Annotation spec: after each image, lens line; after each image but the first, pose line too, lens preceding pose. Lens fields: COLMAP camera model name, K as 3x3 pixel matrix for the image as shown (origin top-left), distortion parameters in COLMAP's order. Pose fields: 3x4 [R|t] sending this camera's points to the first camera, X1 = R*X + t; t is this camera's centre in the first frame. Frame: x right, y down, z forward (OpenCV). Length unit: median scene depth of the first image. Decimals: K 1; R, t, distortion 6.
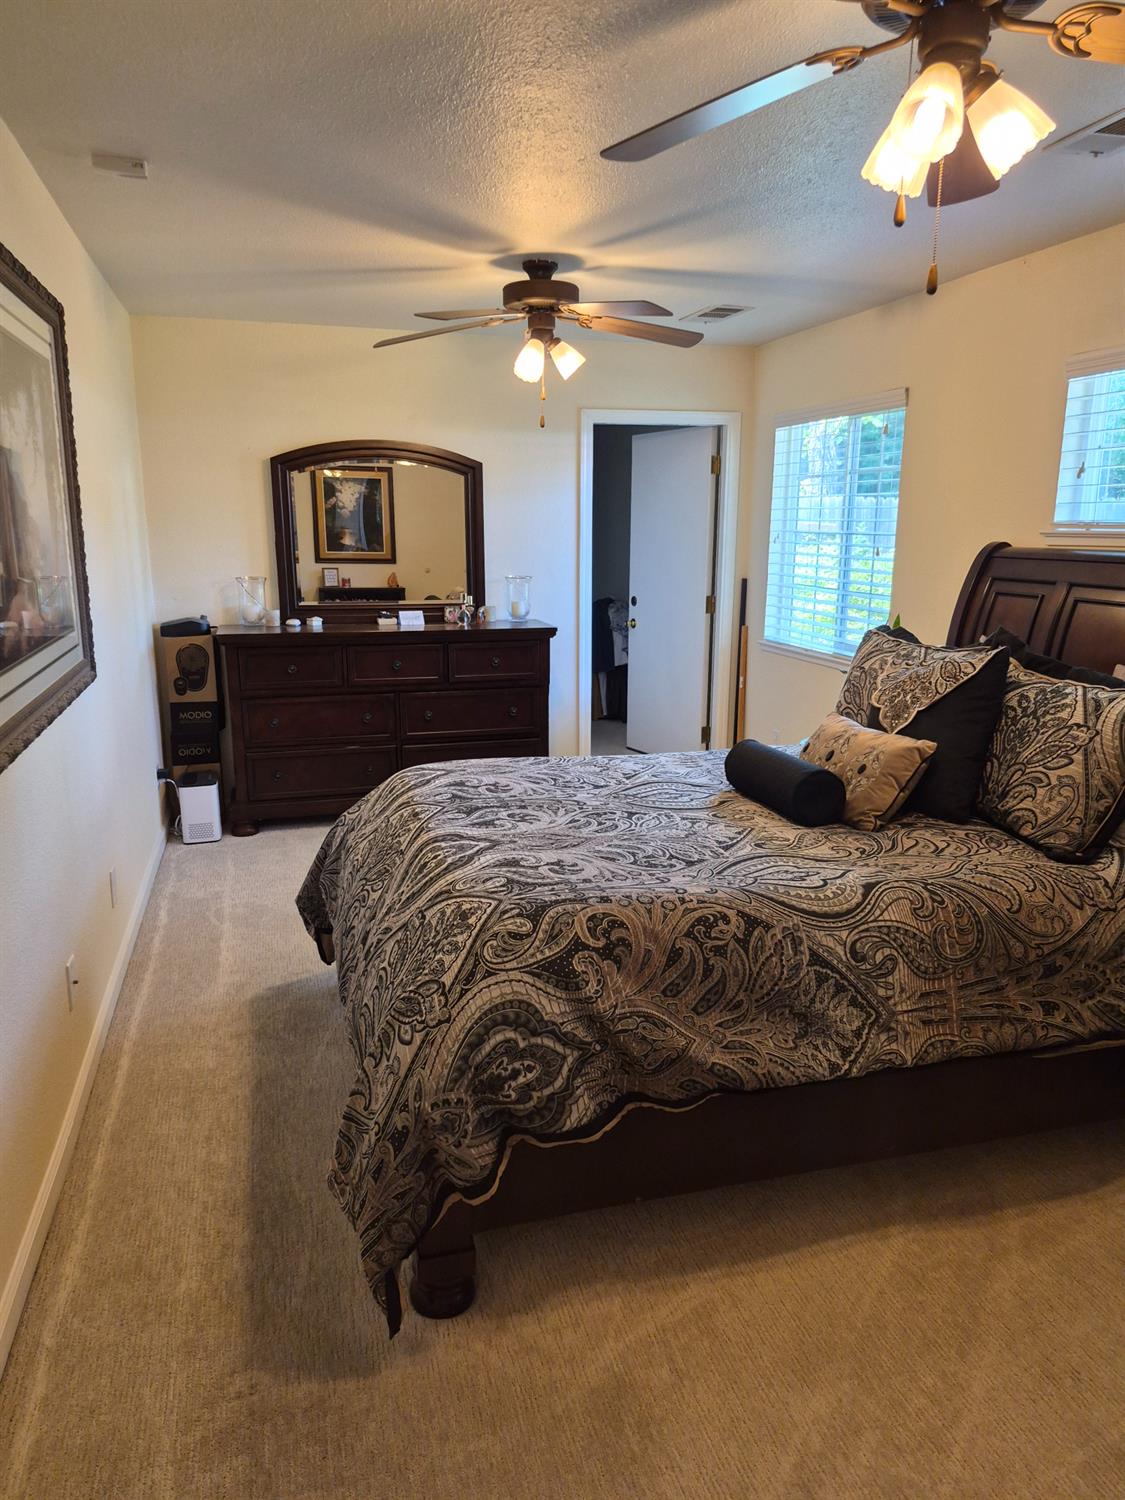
lens RADIAL K [[1042.7, 0, 553.0], [0, 1042.7, 754.6], [0, 0, 1]] dist [0.066585, -0.067267]
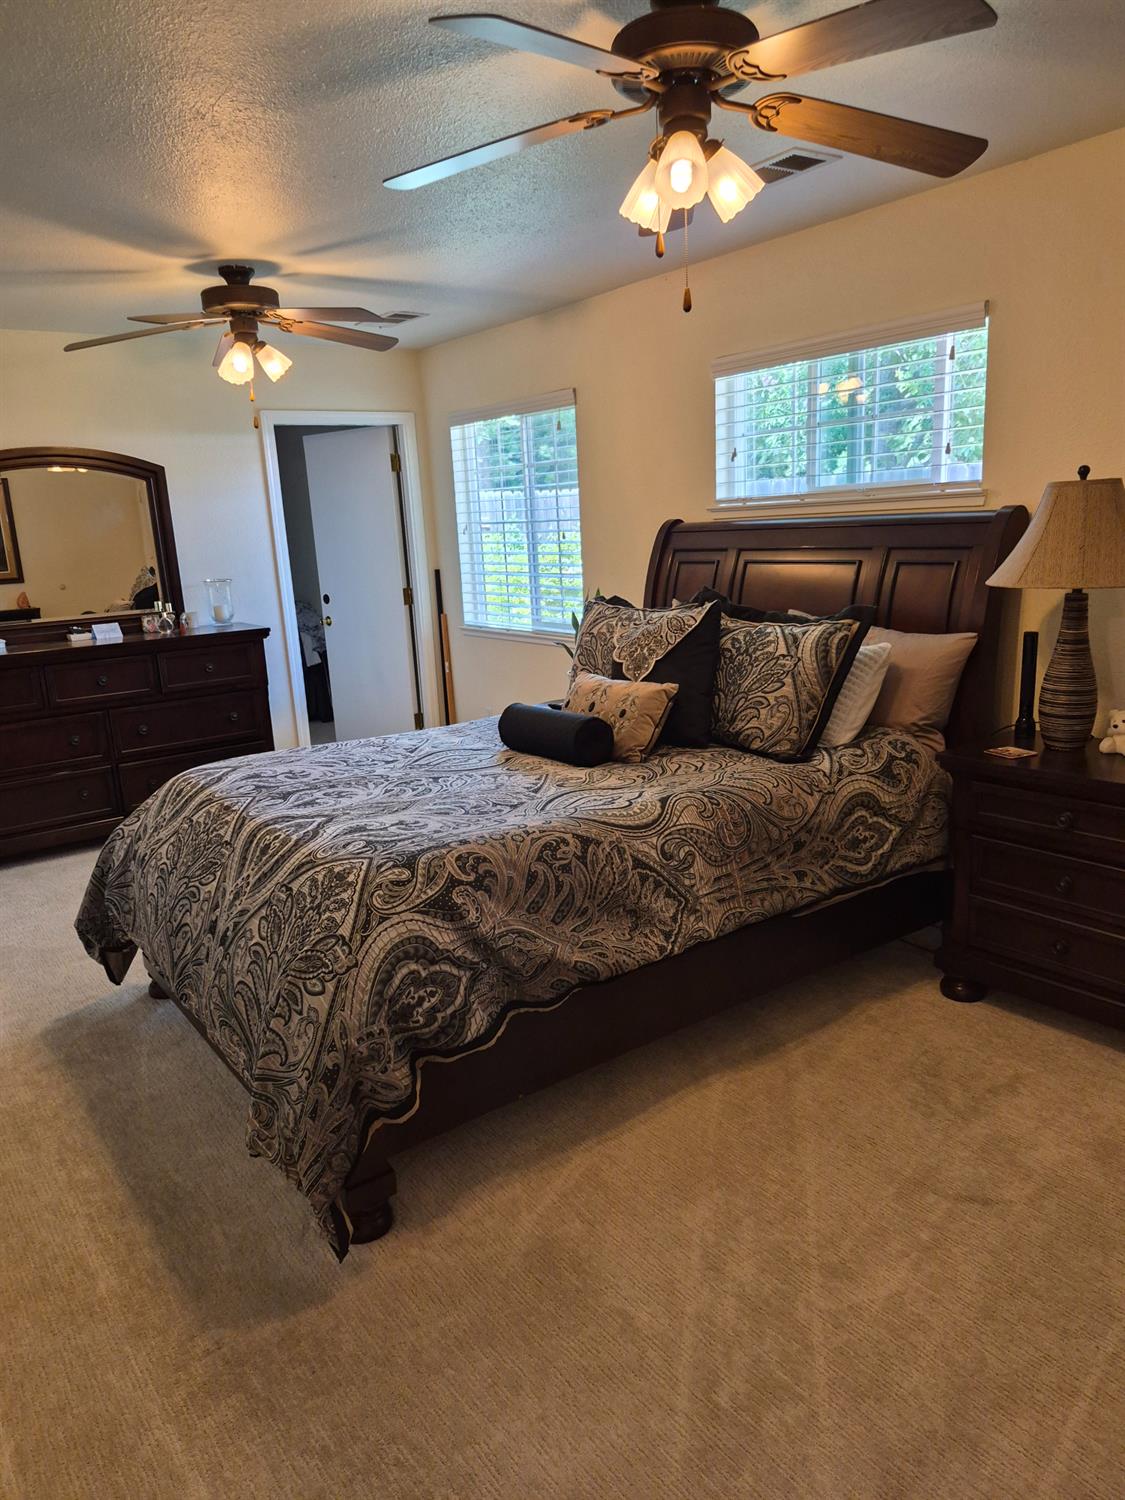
lens RADIAL K [[1042.7, 0, 556.0], [0, 1042.7, 754.2], [0, 0, 1]] dist [0.066585, -0.067267]
pose [[0.937325, -0.127108, 0.324447, -0.167657], [0.127411, 0.991640, 0.020405, 0.027227], [-0.324328, 0.022212, 0.945684, -0.084105]]
